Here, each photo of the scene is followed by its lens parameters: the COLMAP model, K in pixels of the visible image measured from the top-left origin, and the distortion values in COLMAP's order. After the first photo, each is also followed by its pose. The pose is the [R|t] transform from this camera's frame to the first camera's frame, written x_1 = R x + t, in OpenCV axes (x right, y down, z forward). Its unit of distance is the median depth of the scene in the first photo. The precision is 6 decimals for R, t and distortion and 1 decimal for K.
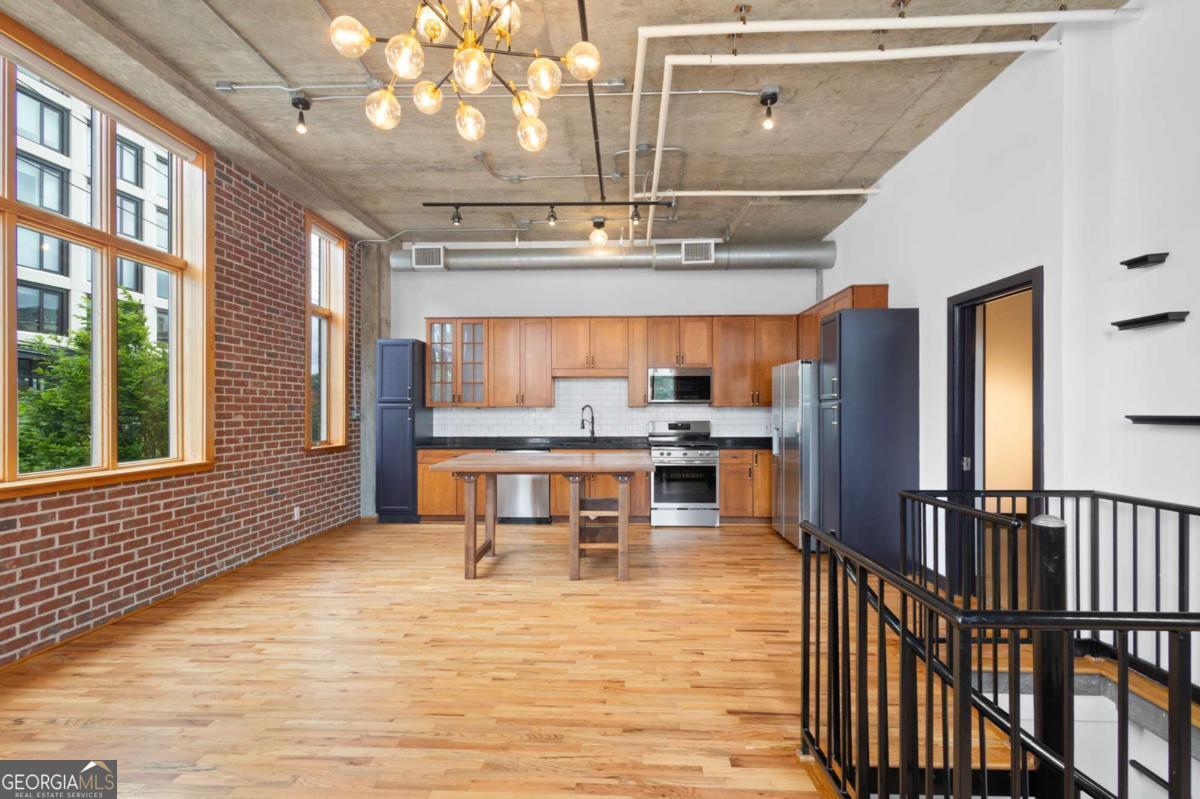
lens RADIAL K [[551.3, 0, 603.2], [0, 551.3, 411.0], [0, 0, 1]] dist [0.003687, 0.000161]
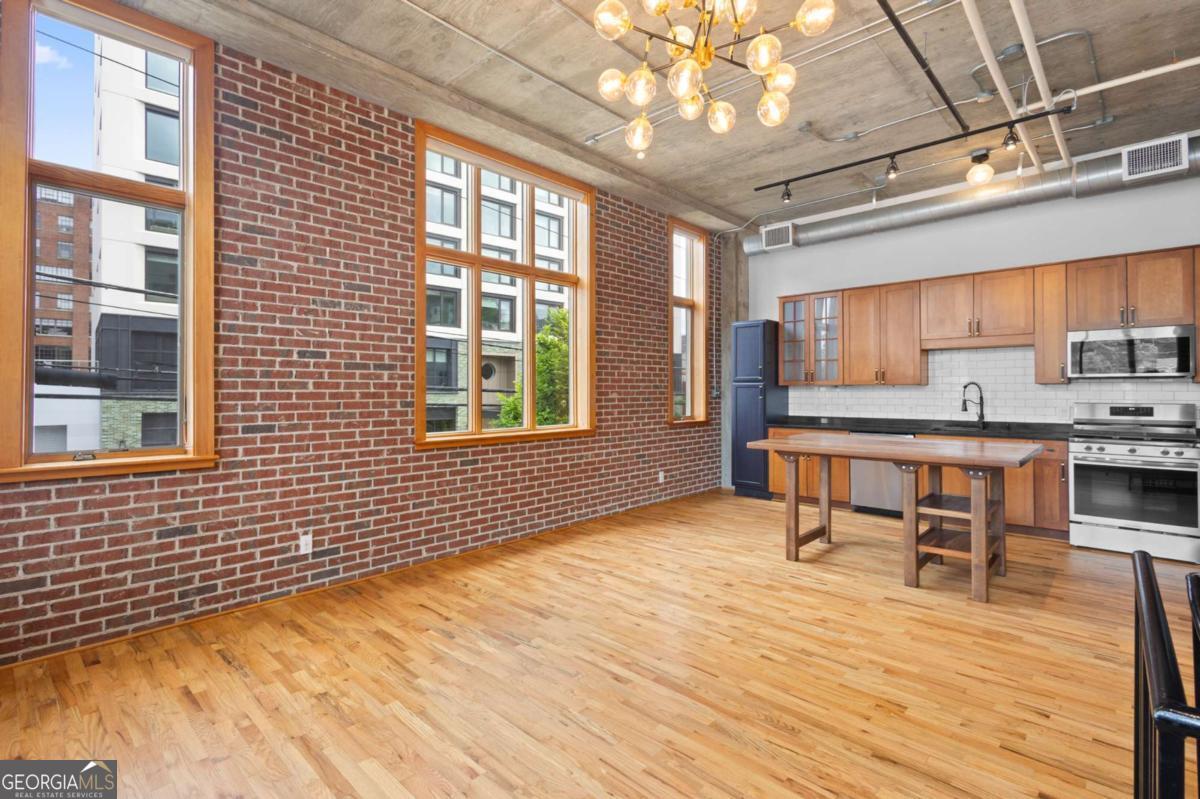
lens RADIAL K [[558.0, 0, 594.9], [0, 558.0, 386.5], [0, 0, 1]] dist [0.005208, -0.001229]
pose [[0.748802, -0.004765, -0.662777, 0.138787], [0.000690, 0.999979, -0.006410, 0.000642], [0.662794, 0.004342, 0.748789, 0.019296]]
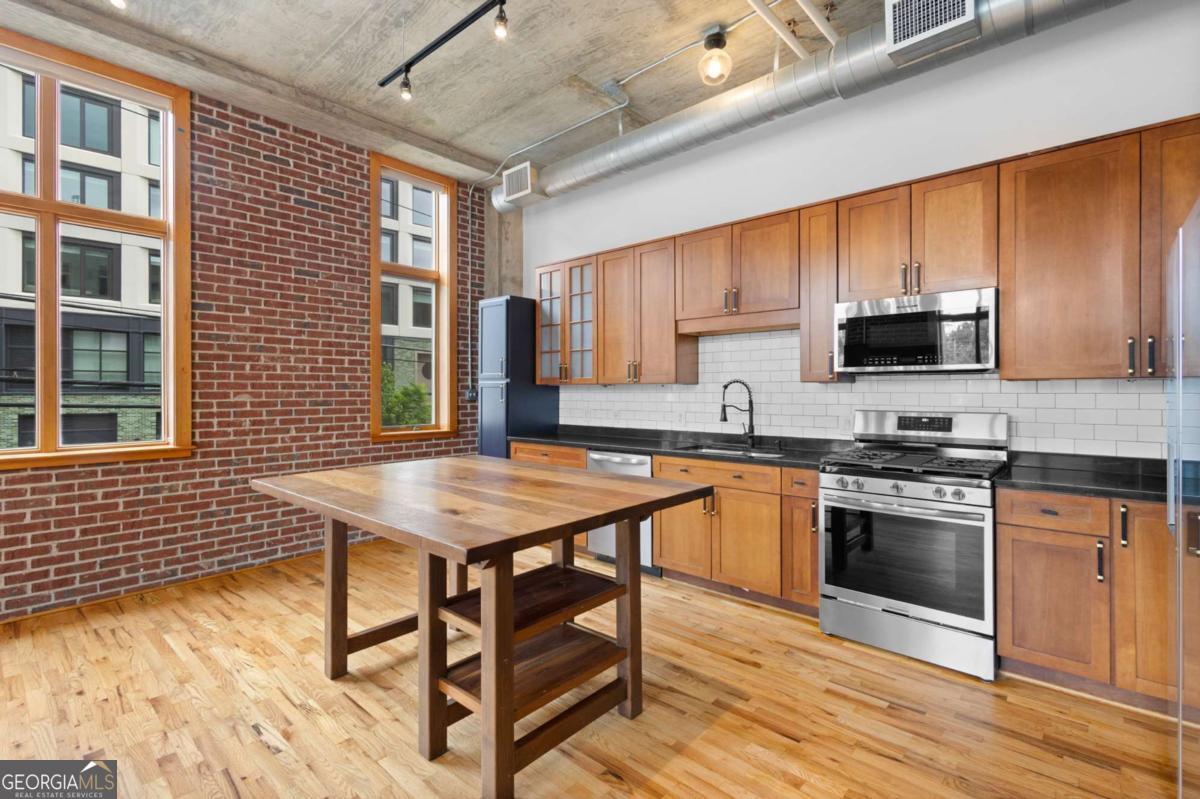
lens RADIAL K [[544.6, 0, 603.8], [0, 544.6, 392.0], [0, 0, 1]] dist [0.003124, -0.000125]
pose [[0.770189, 0.002314, -0.637811, 0.308490], [-0.001187, 0.999997, 0.002195, 0.000817], [0.637814, -0.000934, 0.770190, 0.653859]]
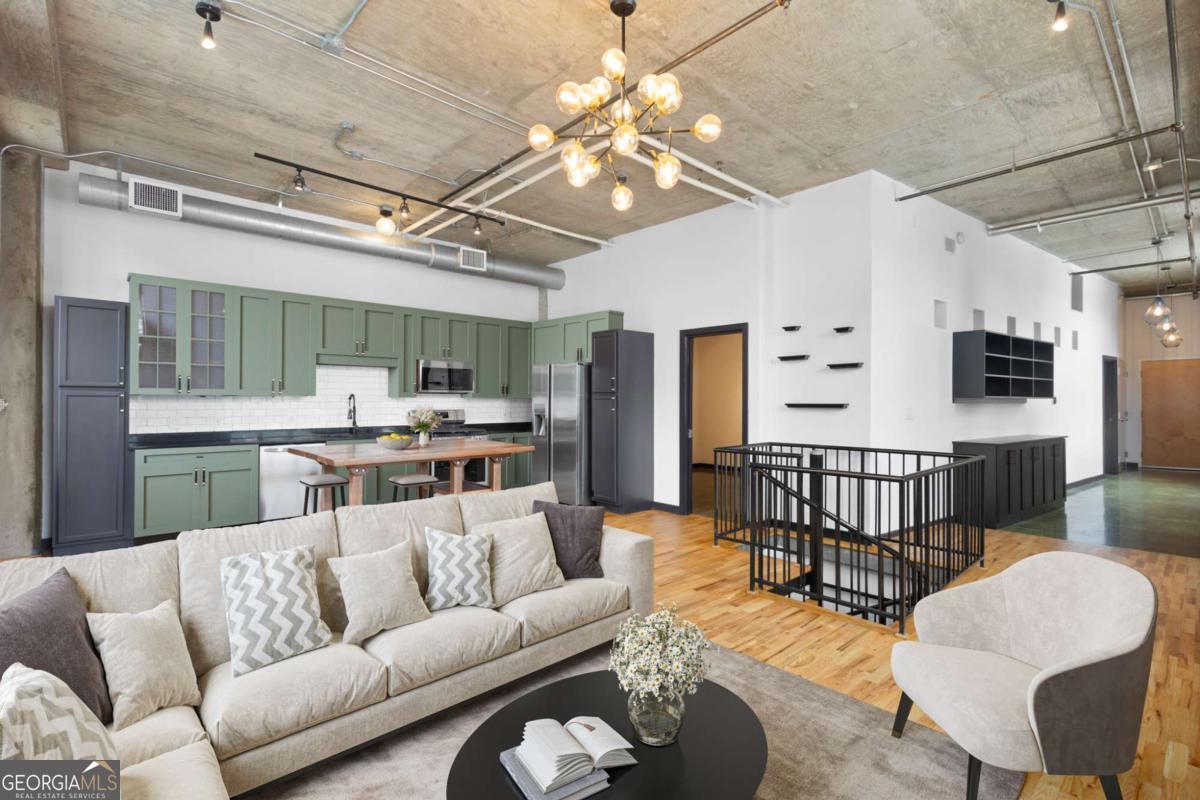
lens RADIAL K [[543.2, 0, 600.0], [0, 543.2, 400.0], [0, 0, 1]] dist [0.000376, -0.000094]
pose [[0.708225, 0.003411, 0.705978, -0.531567], [-0.002864, 0.999994, -0.001959, 0.000565], [-0.705981, -0.000635, 0.708231, 0.040902]]
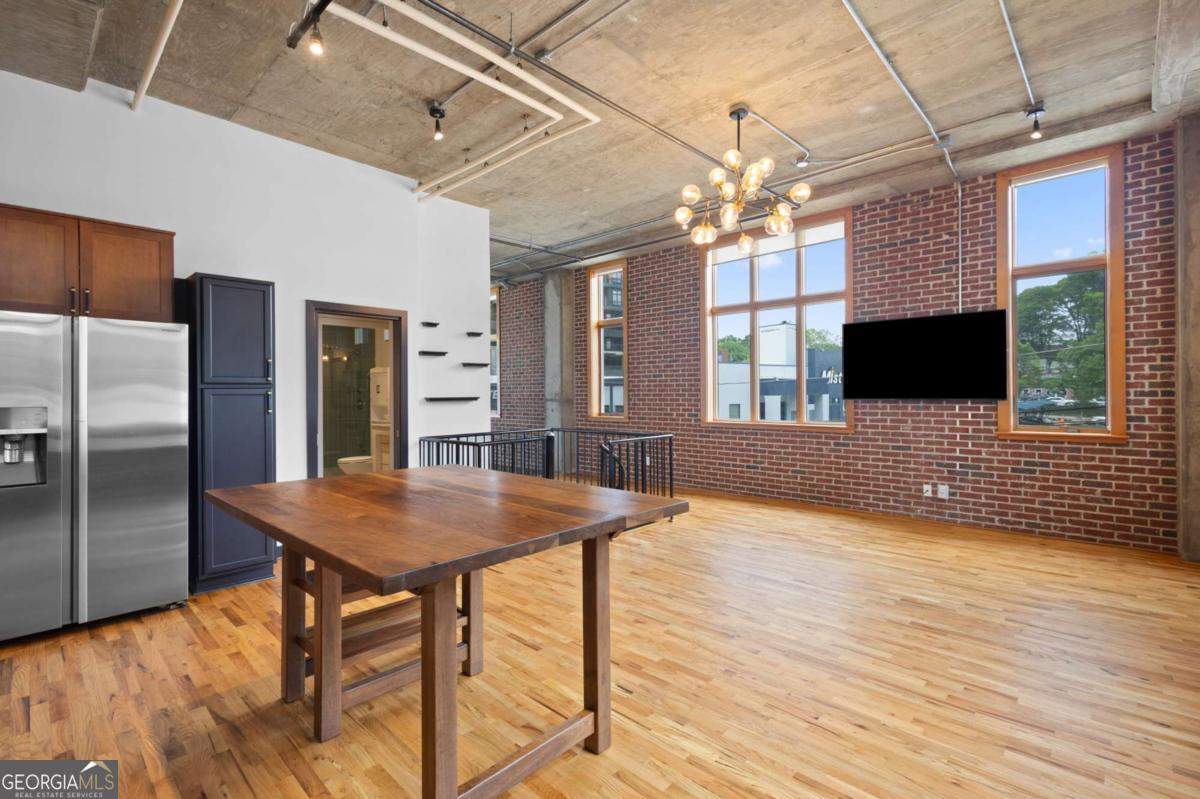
lens RADIAL K [[550.6, 0, 599.6], [0, 550.6, 384.0], [0, 0, 1]] dist [0.002737, 0.000670]
pose [[-0.749461, 0.016830, 0.661835, -0.500214], [0.008966, 0.999843, -0.015272, -0.002068], [-0.661988, -0.005512, -0.749494, 1.206864]]
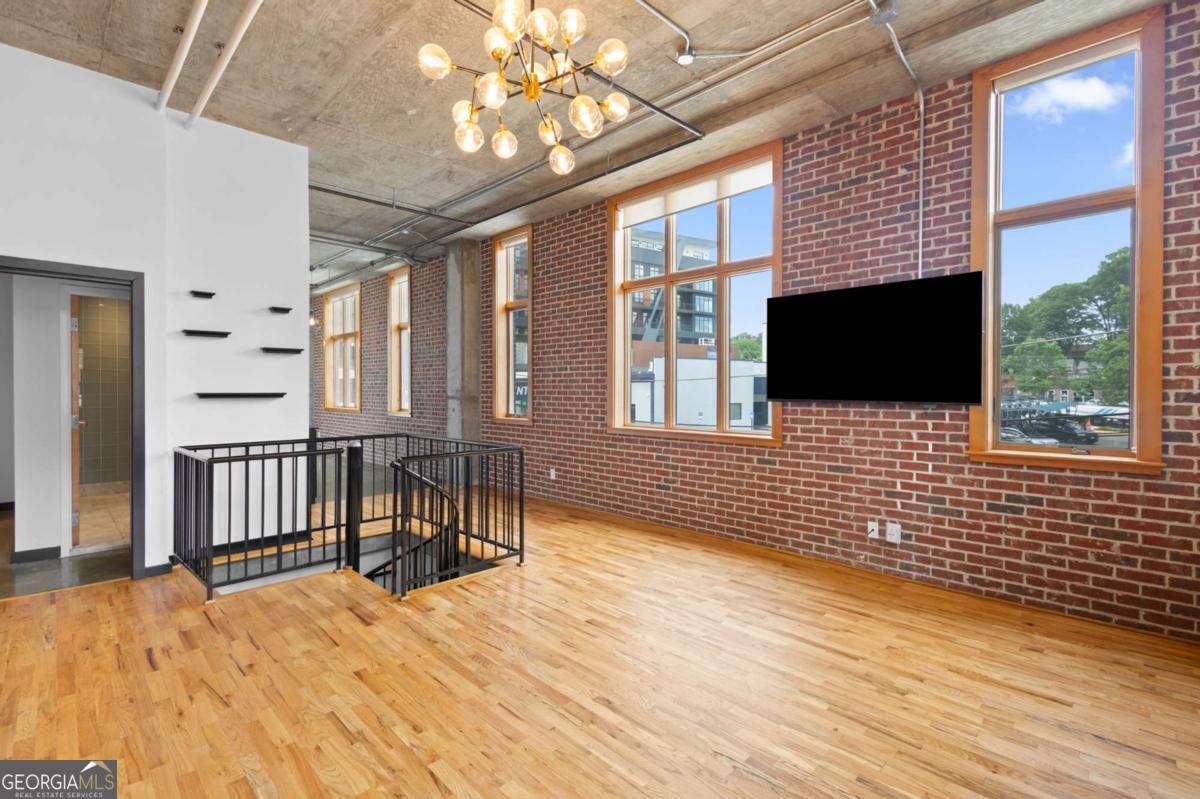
lens RADIAL K [[558.0, 0, 594.9], [0, 558.0, 386.5], [0, 0, 1]] dist [0.005208, -0.001229]
pose [[-0.731597, 0.003735, 0.681727, -0.513211], [-0.000034, 0.999985, -0.005515, -0.000284], [-0.681737, -0.004058, -0.731586, 0.785827]]
